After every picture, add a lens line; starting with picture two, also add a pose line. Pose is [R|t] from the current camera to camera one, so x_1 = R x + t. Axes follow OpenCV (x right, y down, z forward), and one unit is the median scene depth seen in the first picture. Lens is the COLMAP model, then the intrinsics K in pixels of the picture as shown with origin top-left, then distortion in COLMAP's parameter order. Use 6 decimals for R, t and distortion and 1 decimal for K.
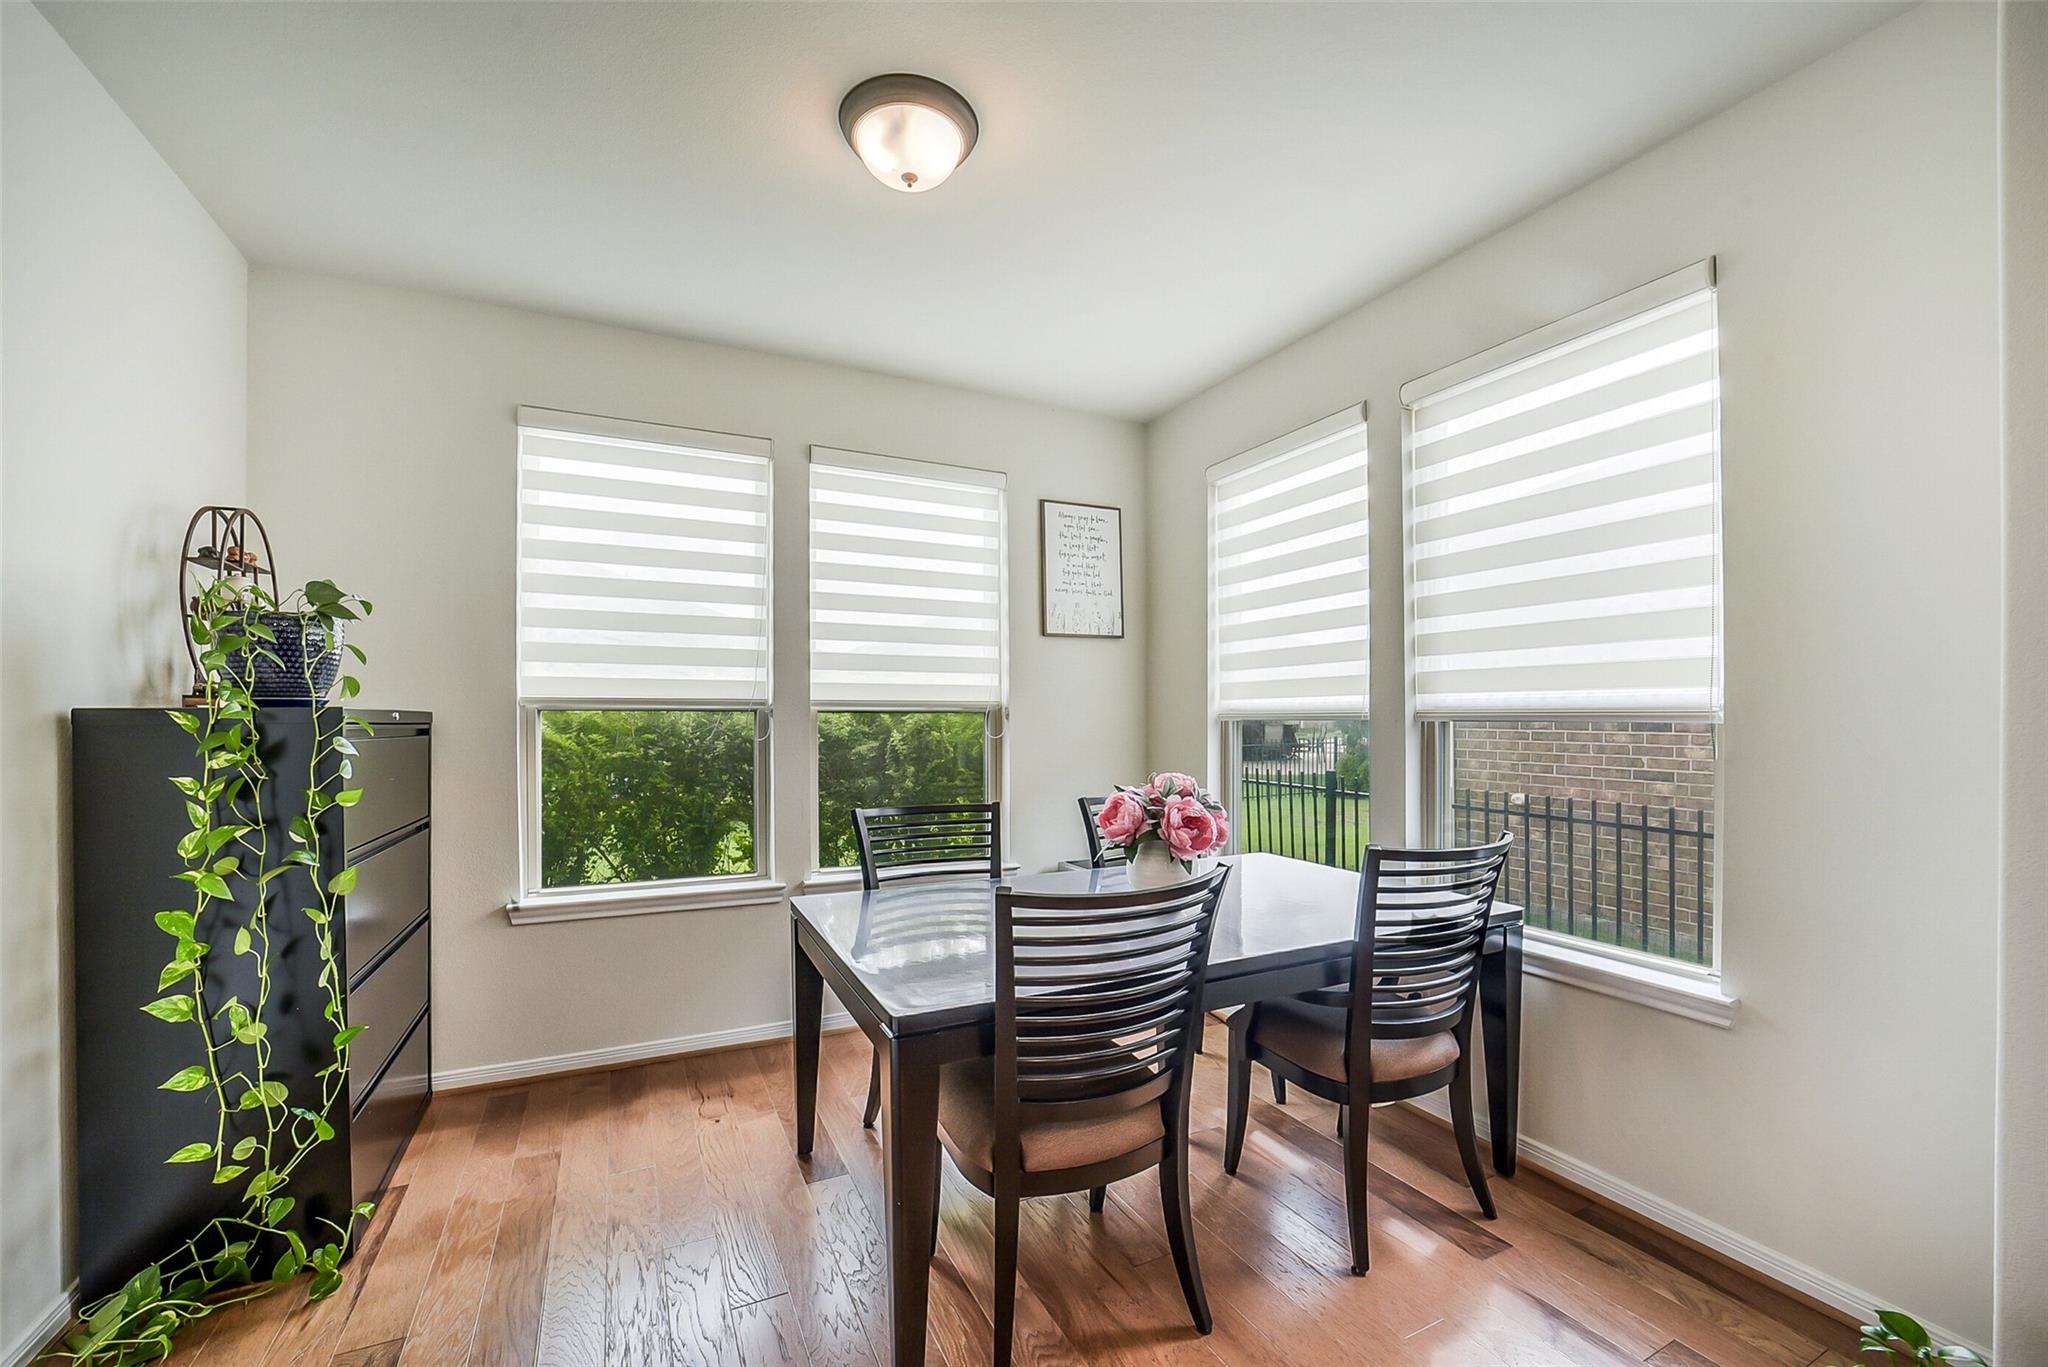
lens RADIAL K [[806.3, 0, 1021.7], [0, 806.3, 717.1], [0, 0, 1]] dist [-0.032461, 0.004214]
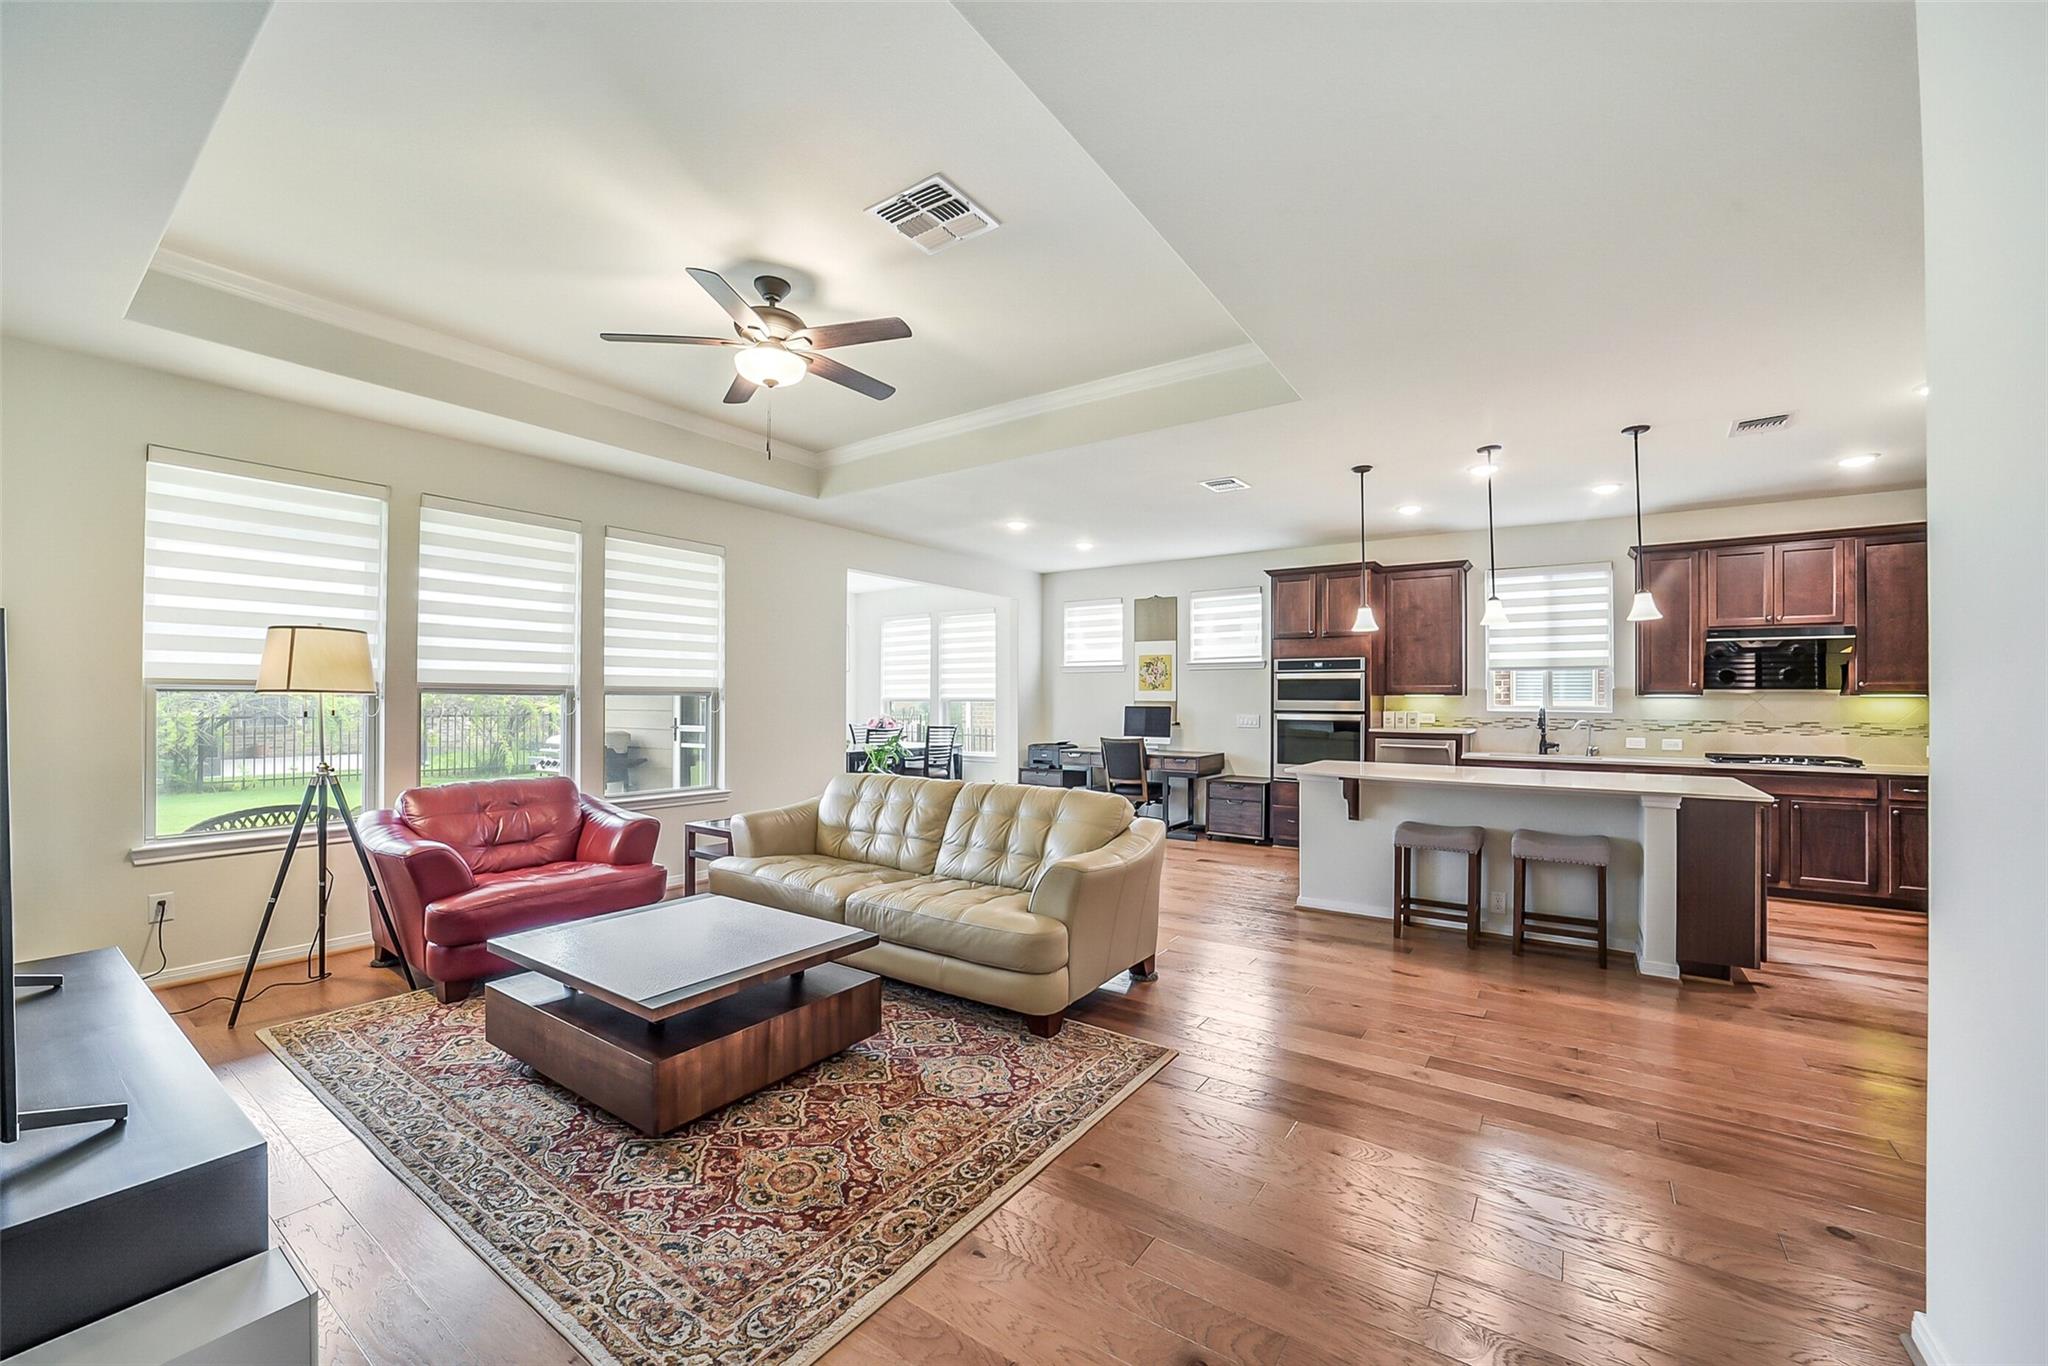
lens RADIAL K [[806.3, 0, 1017.7], [0, 806.3, 697.5], [0, 0, 1]] dist [-0.032461, 0.004214]
pose [[0.879343, 0.002842, 0.476181, -0.961650], [-0.000488, 0.999987, -0.005067, 0.006202], [-0.476189, 0.004223, 0.879333, -2.404267]]
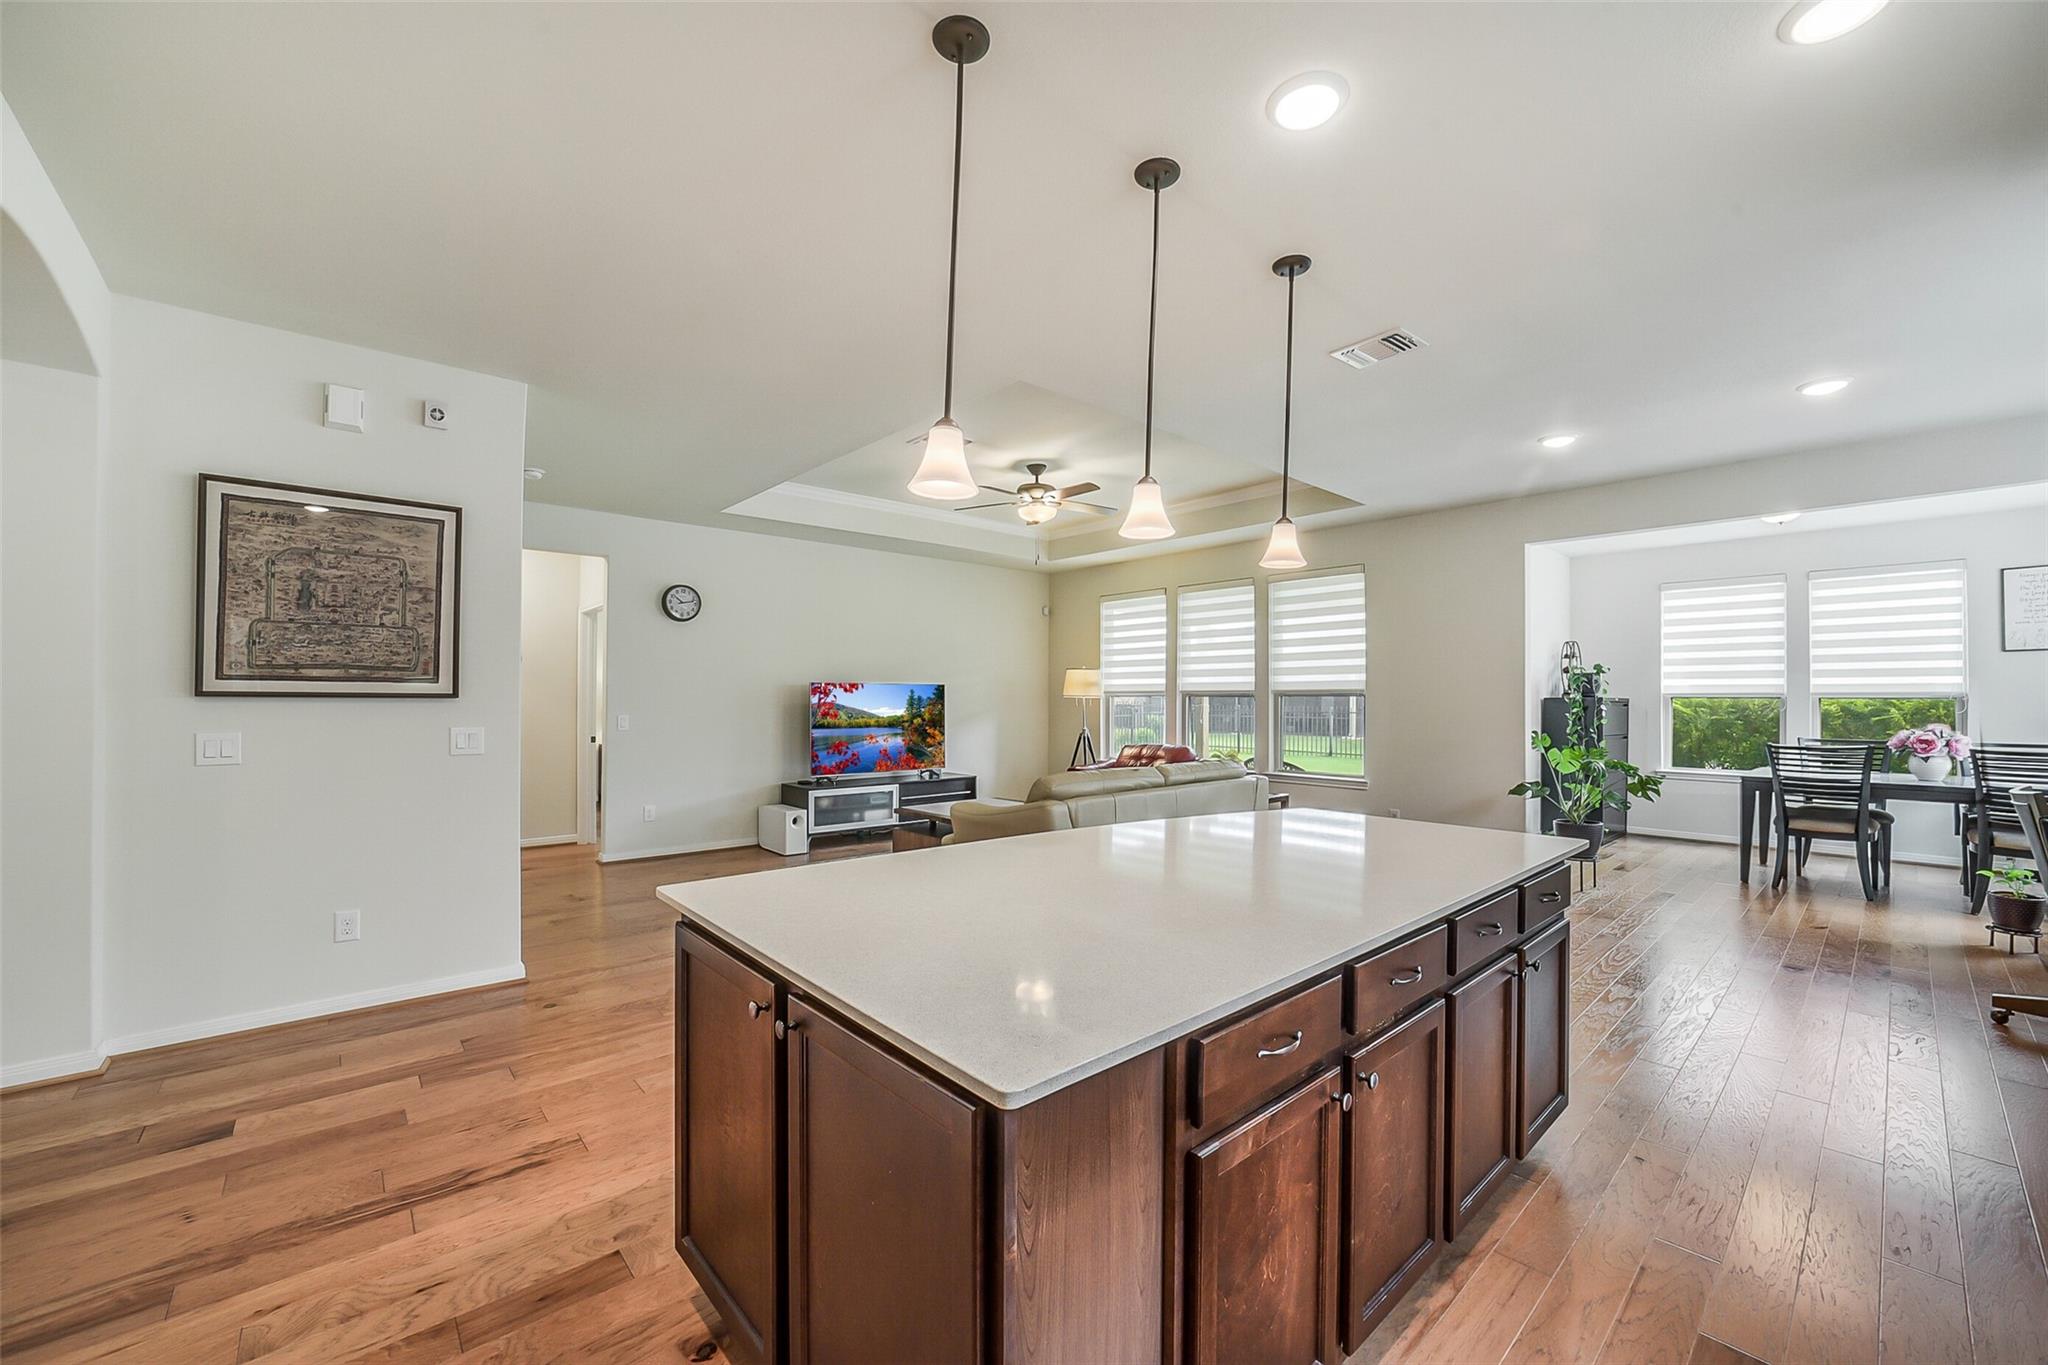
lens RADIAL K [[806.3, 0, 1023.8], [0, 806.3, 690.5], [0, 0, 1]] dist [-0.032461, 0.004214]
pose [[0.256652, -0.009327, -0.966459, 1.396035], [-0.007266, 0.999907, -0.011580, 0.013405], [0.966477, 0.009995, 0.256560, -1.767139]]
